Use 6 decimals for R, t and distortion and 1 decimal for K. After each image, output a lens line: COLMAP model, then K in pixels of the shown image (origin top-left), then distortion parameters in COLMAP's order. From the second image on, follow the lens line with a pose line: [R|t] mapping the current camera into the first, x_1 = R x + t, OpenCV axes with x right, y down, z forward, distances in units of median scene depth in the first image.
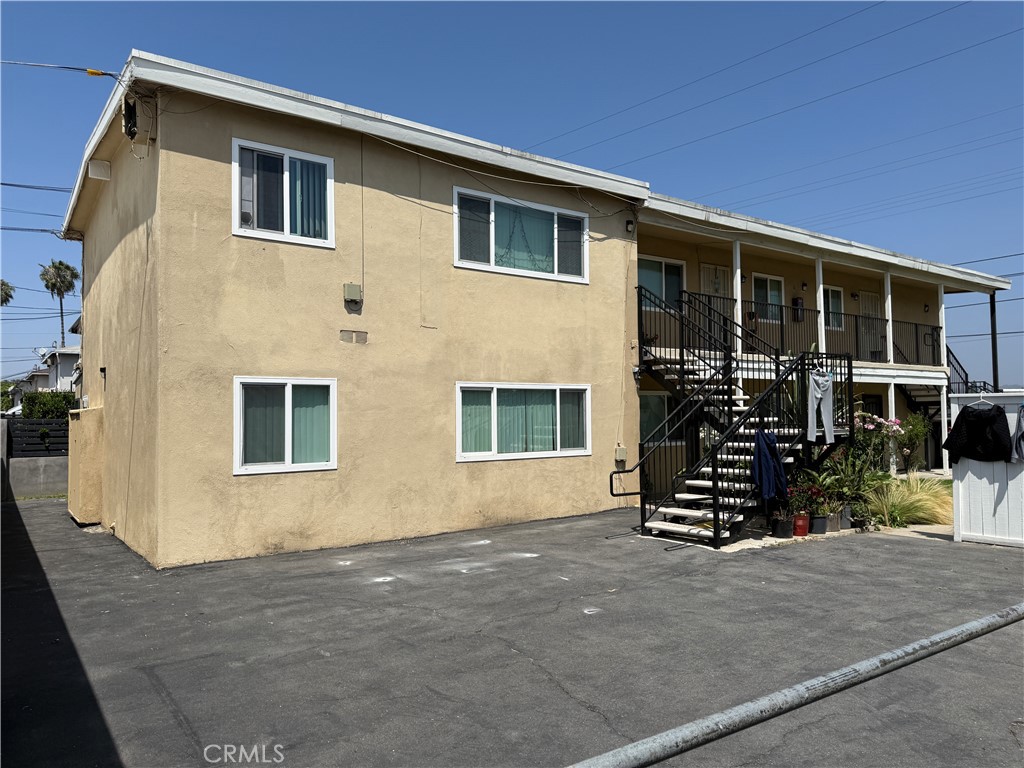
lens RADIAL K [[723.1, 0, 512.0], [0, 723.1, 384.0], [0, 0, 1]] dist [0.148559, -0.196780]
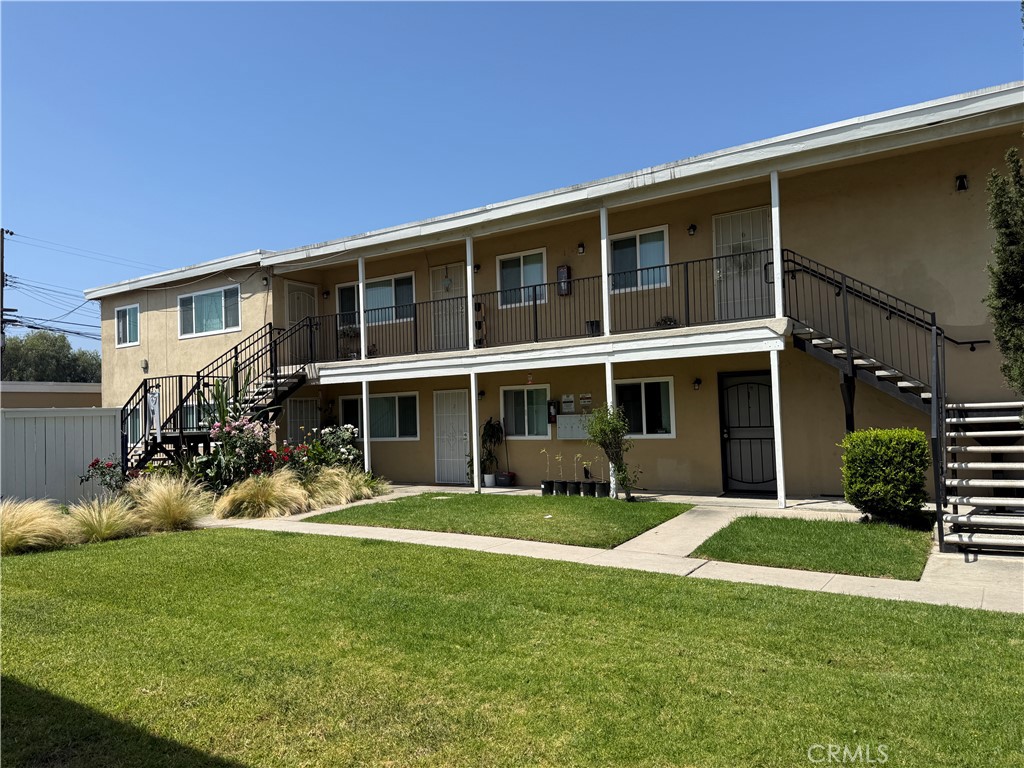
lens RADIAL K [[723.1, 0, 512.0], [0, 723.1, 384.0], [0, 0, 1]] dist [0.148559, -0.196780]
pose [[0.339610, -0.042372, -0.939612, 1.490588], [0.072017, 0.997224, -0.018940, 0.034057], [0.937805, -0.061236, 0.341718, 0.876459]]
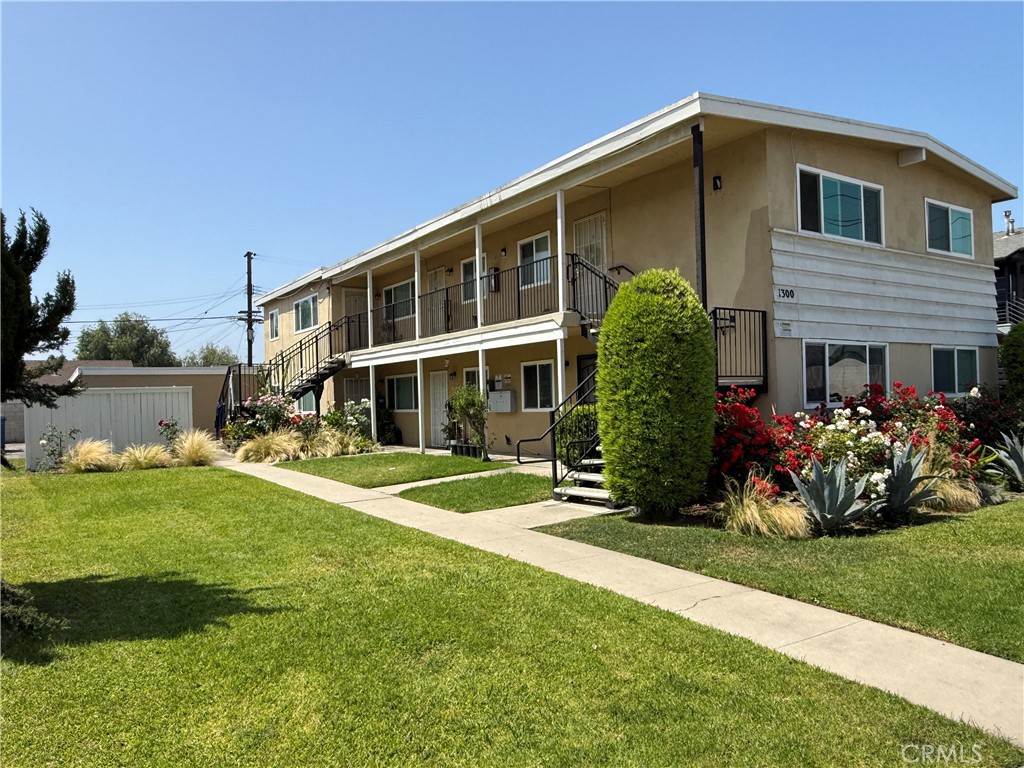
lens RADIAL K [[735.2, 0, 512.0], [0, 735.2, 384.0], [0, 0, 1]] dist [-0.000700, 0.001791]
pose [[-0.050180, -0.009172, -0.998698, 1.812803], [0.077163, 0.996933, -0.013032, 0.070667], [0.995755, -0.077716, -0.049318, 1.407738]]
